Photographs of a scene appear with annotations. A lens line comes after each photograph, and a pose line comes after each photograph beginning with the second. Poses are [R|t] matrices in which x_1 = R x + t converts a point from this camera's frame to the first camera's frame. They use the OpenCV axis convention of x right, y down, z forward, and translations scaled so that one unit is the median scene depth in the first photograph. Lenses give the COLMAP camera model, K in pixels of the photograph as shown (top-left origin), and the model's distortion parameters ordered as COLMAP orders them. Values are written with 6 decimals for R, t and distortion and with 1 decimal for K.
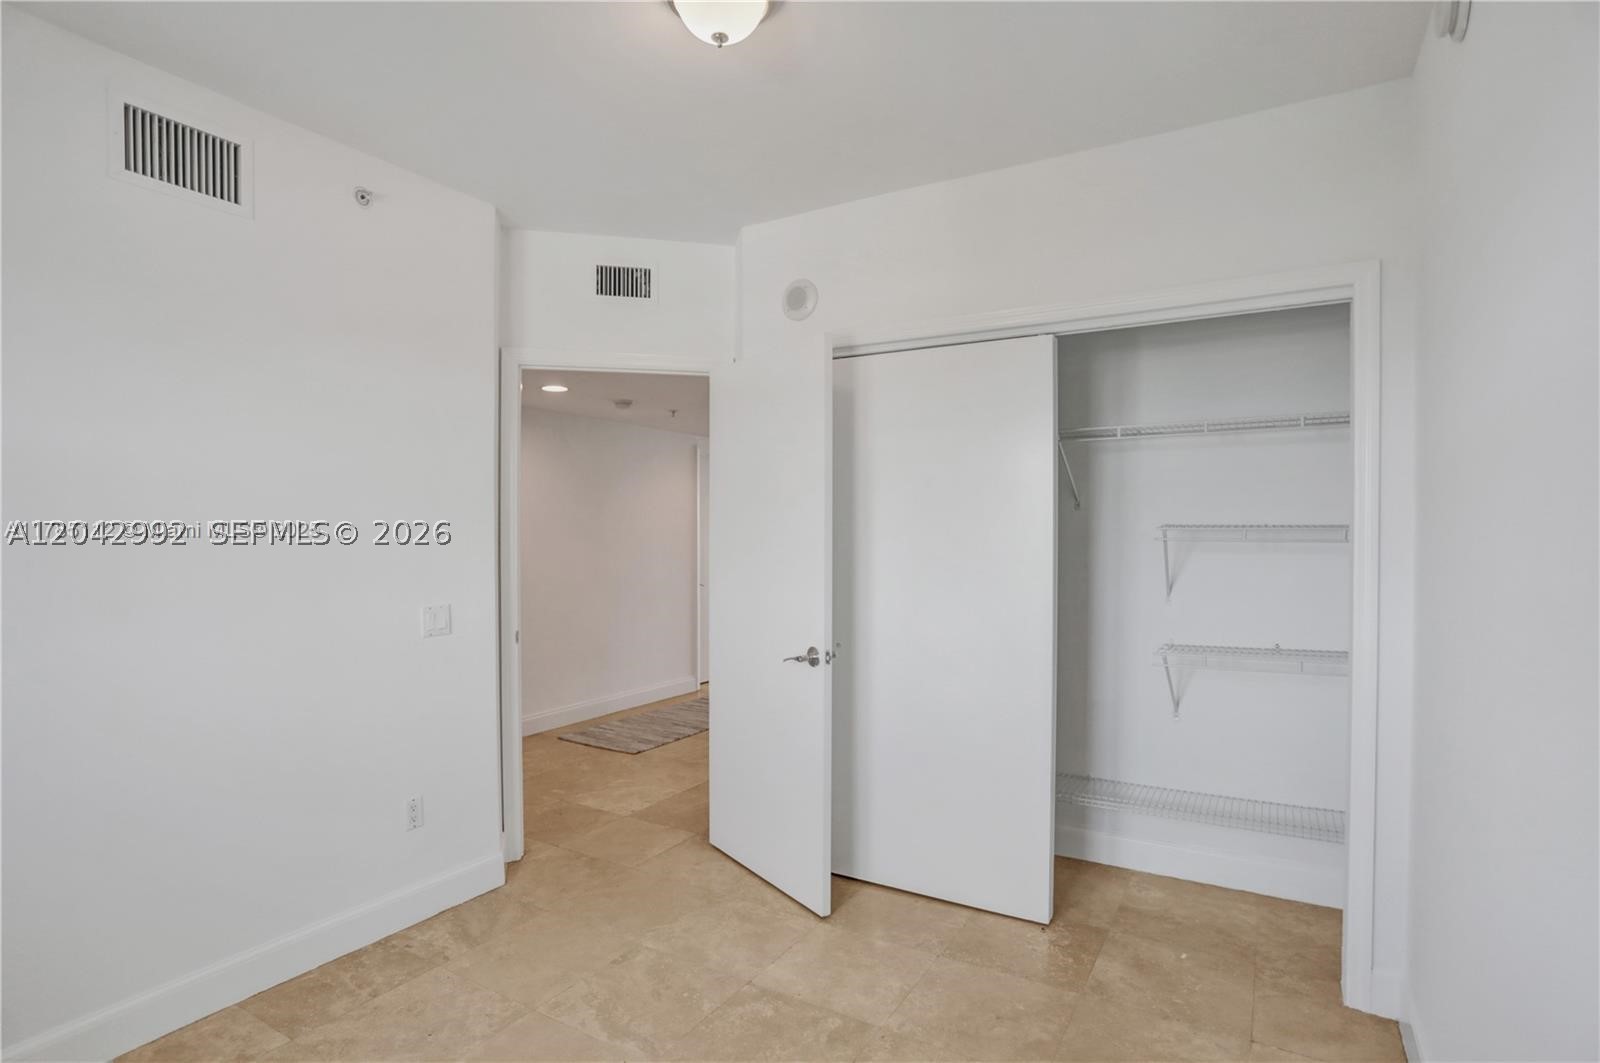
lens RADIAL K [[805.6, 0, 800.0], [0, 805.6, 531.5], [0, 0, 1]] dist [-0.027979, 0.000736]
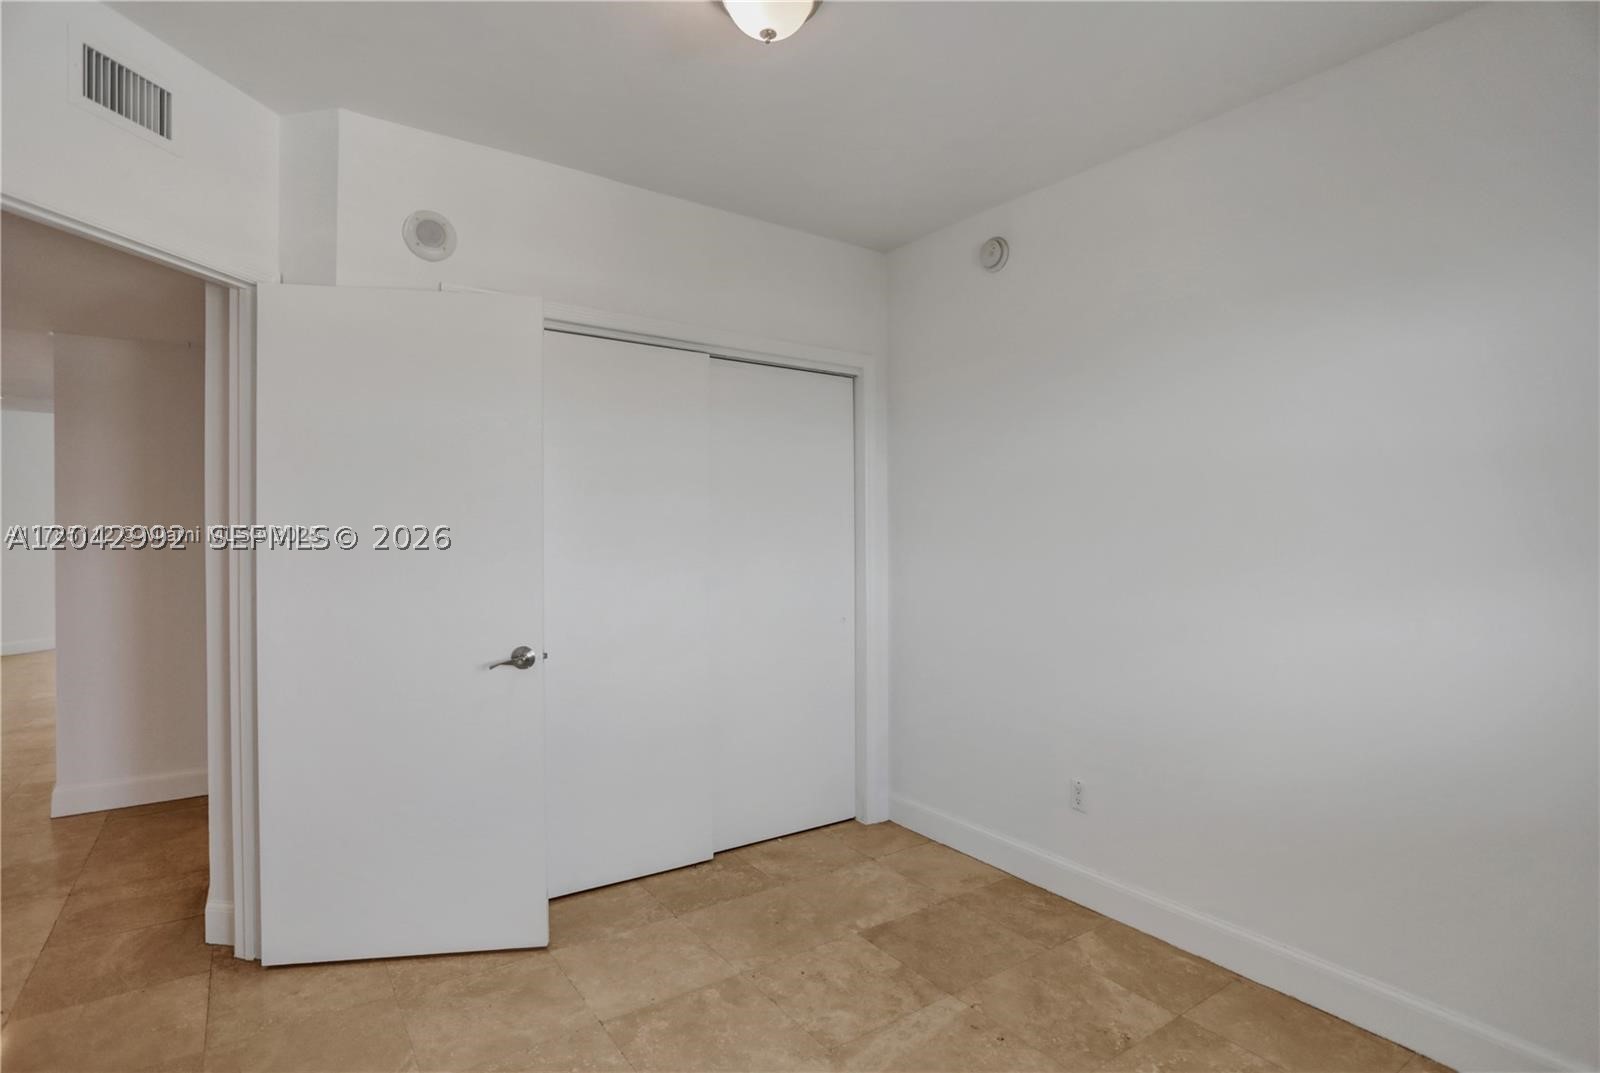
lens RADIAL K [[791.1, 0, 800.0], [0, 791.1, 536.5], [0, 0, 1]] dist [-0.022785, 0.000011]
pose [[0.422843, 0.004023, 0.906194, -0.726739], [0.002167, 0.999983, -0.005450, 0.030900], [-0.906200, 0.004268, 0.422827, 0.413685]]
